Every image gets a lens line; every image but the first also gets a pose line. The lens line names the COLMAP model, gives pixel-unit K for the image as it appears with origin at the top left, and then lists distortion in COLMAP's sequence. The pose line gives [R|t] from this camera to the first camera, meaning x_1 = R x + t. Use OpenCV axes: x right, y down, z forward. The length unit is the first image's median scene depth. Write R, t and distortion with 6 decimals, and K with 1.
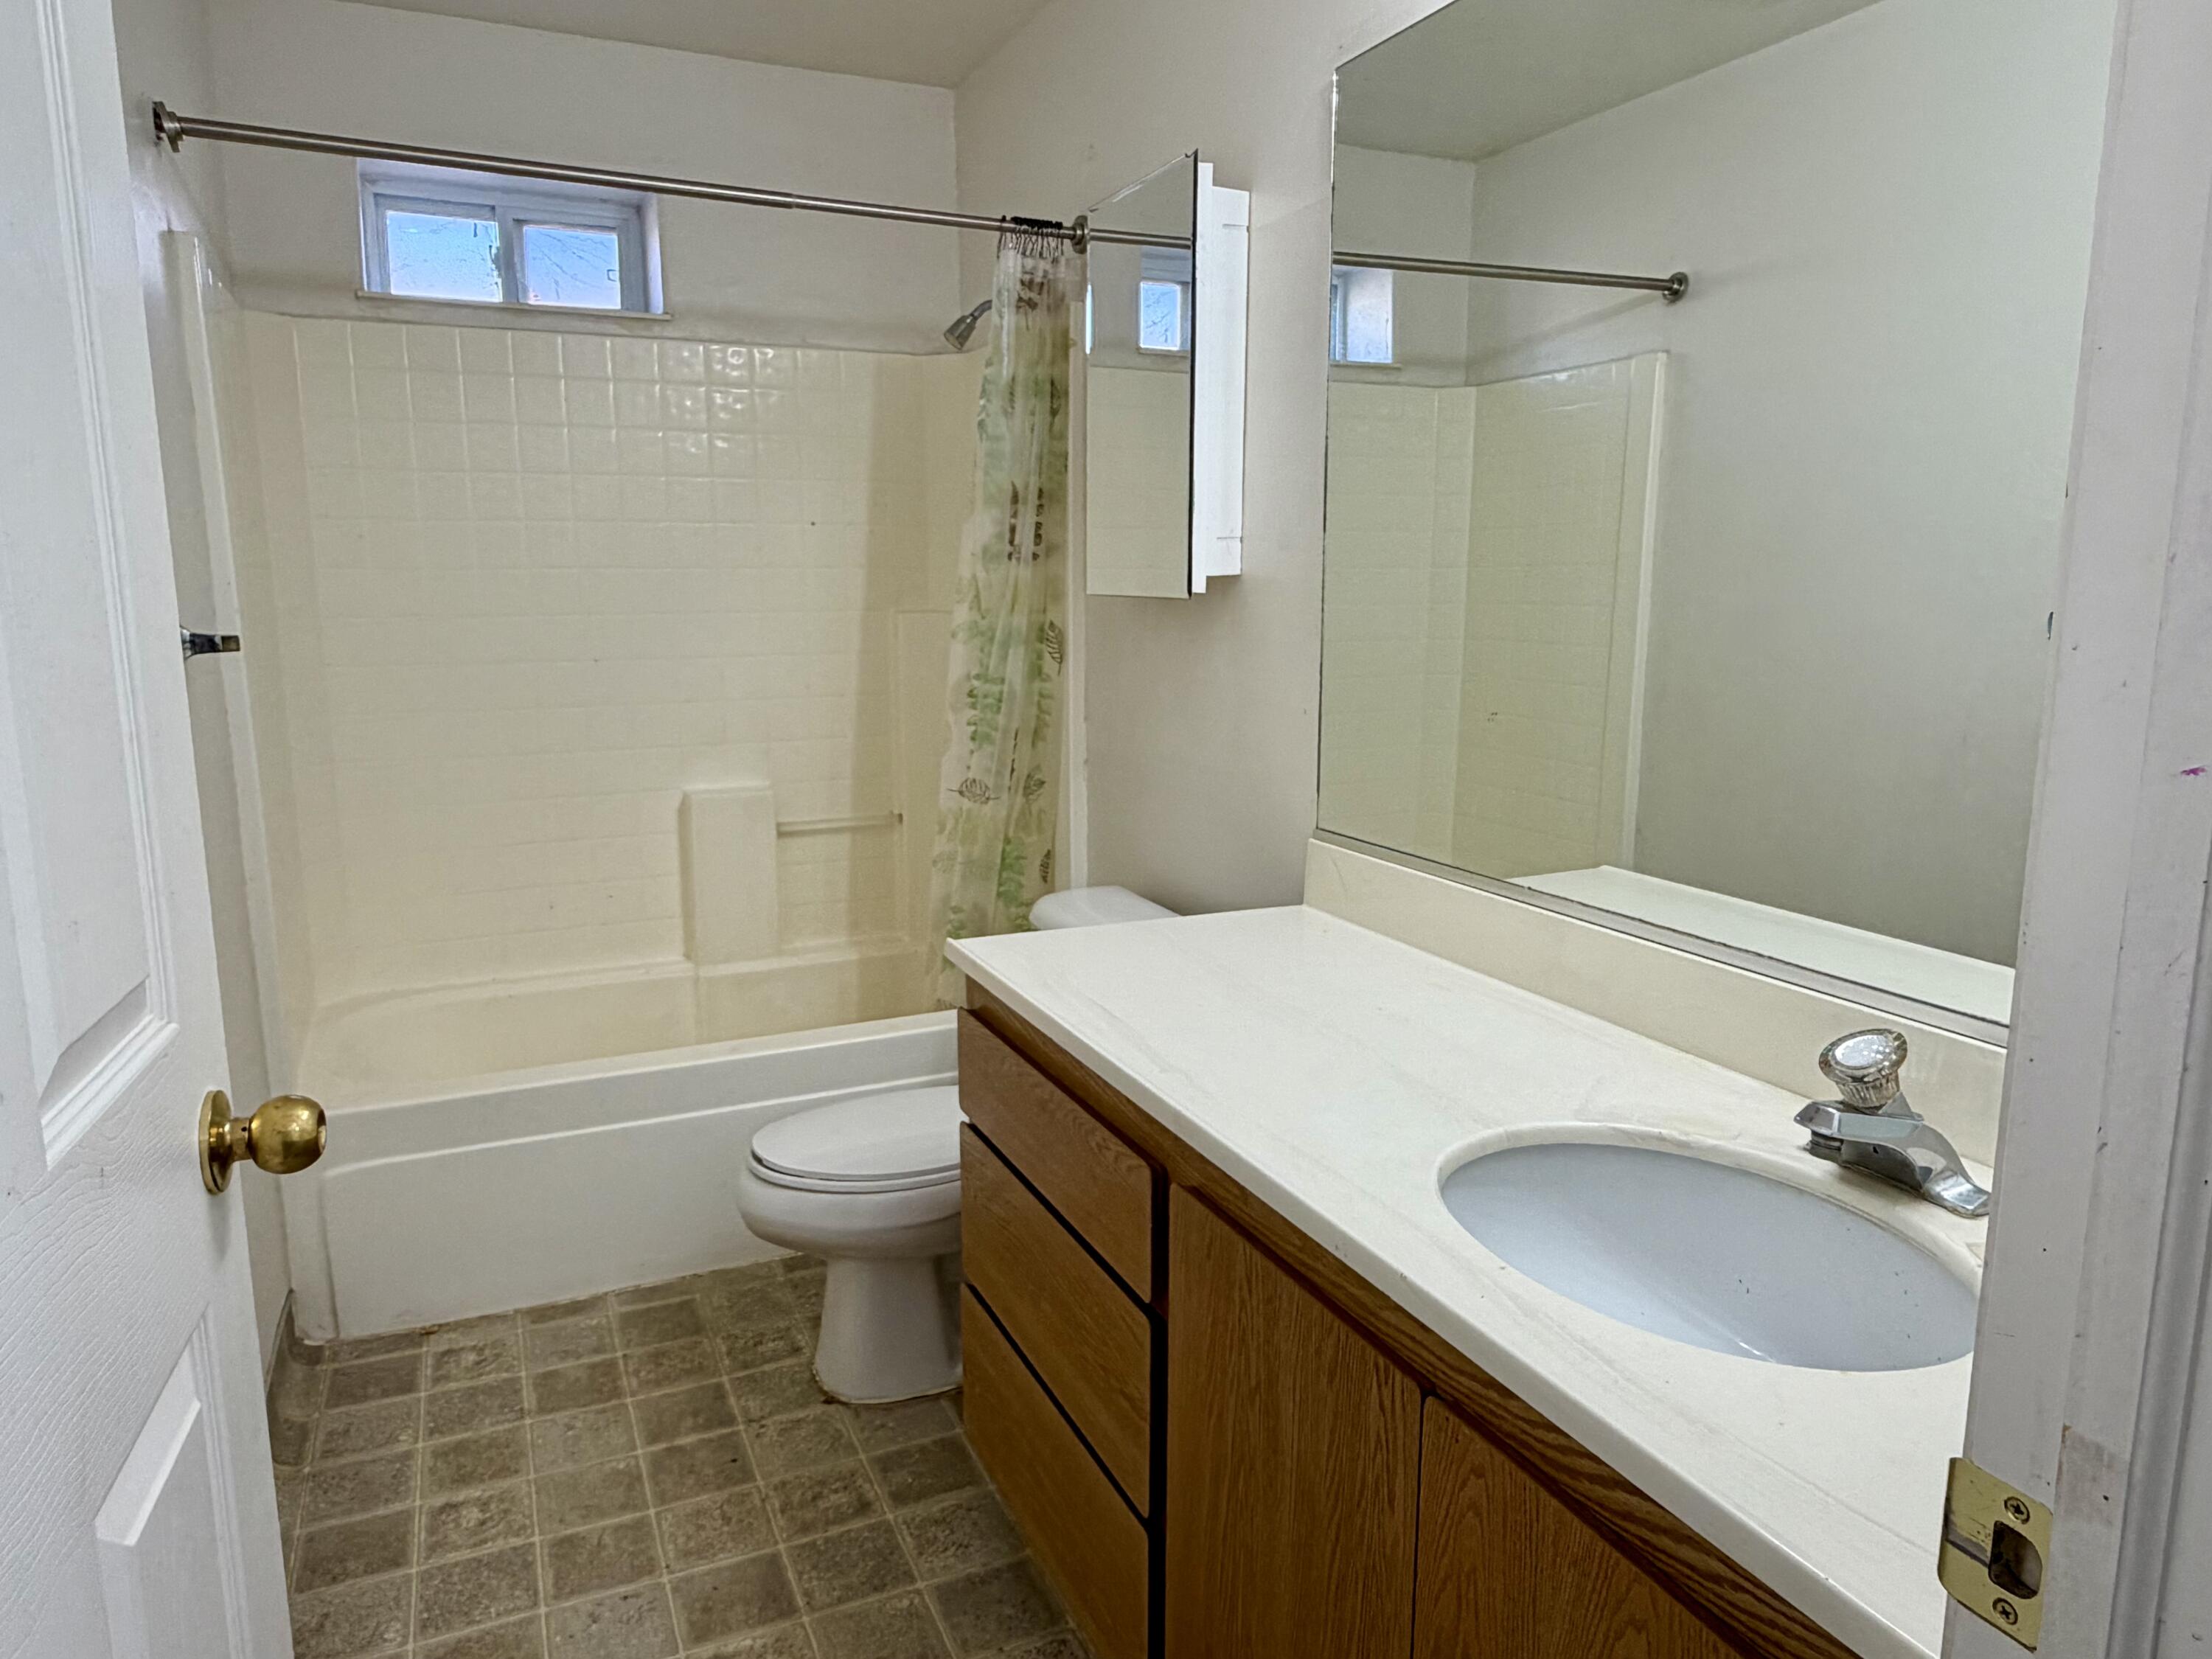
lens RADIAL K [[1481.3, 0, 1106.0], [0, 1481.3, 829.5], [0, 0, 1]] dist [0.002800, -0.000252]
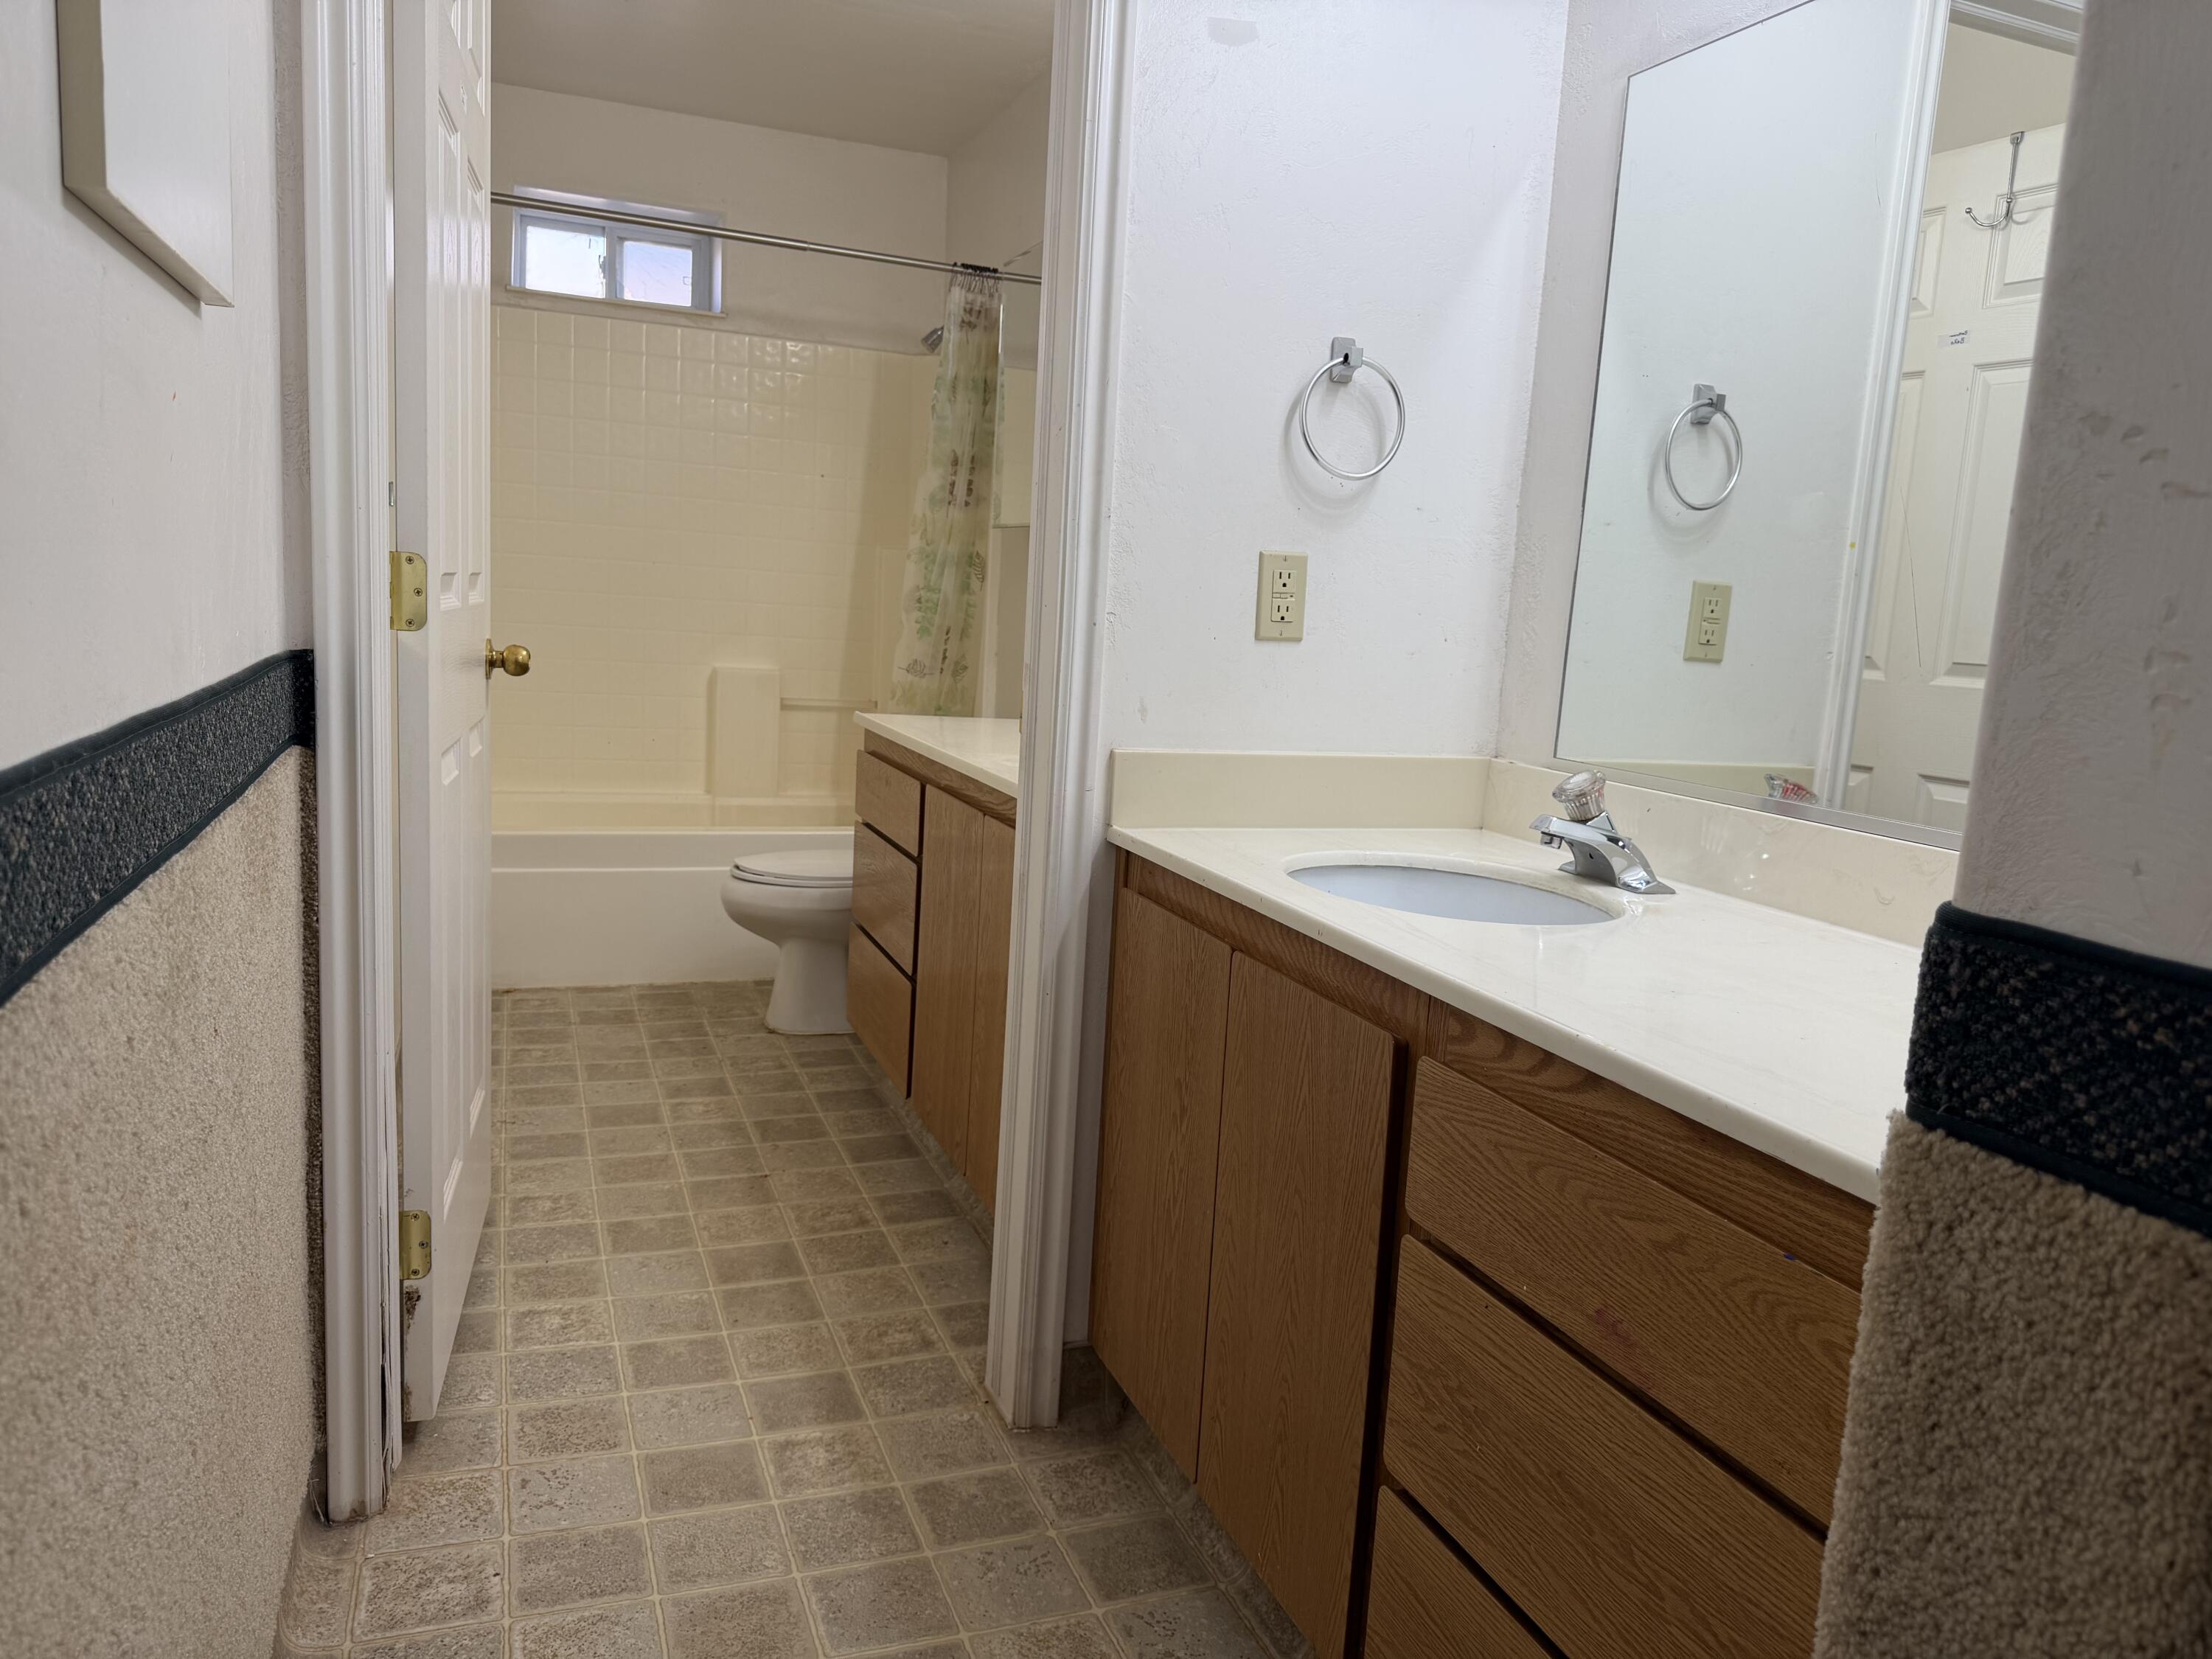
lens RADIAL K [[1555.1, 0, 1106.0], [0, 1555.1, 829.5], [0, 0, 1]] dist [0.209891, -0.461502]
pose [[0.996510, 0.070120, -0.045279, 0.176102], [-0.070971, 0.997326, -0.017451, 0.145086], [0.043934, 0.020603, 0.998822, -0.496861]]
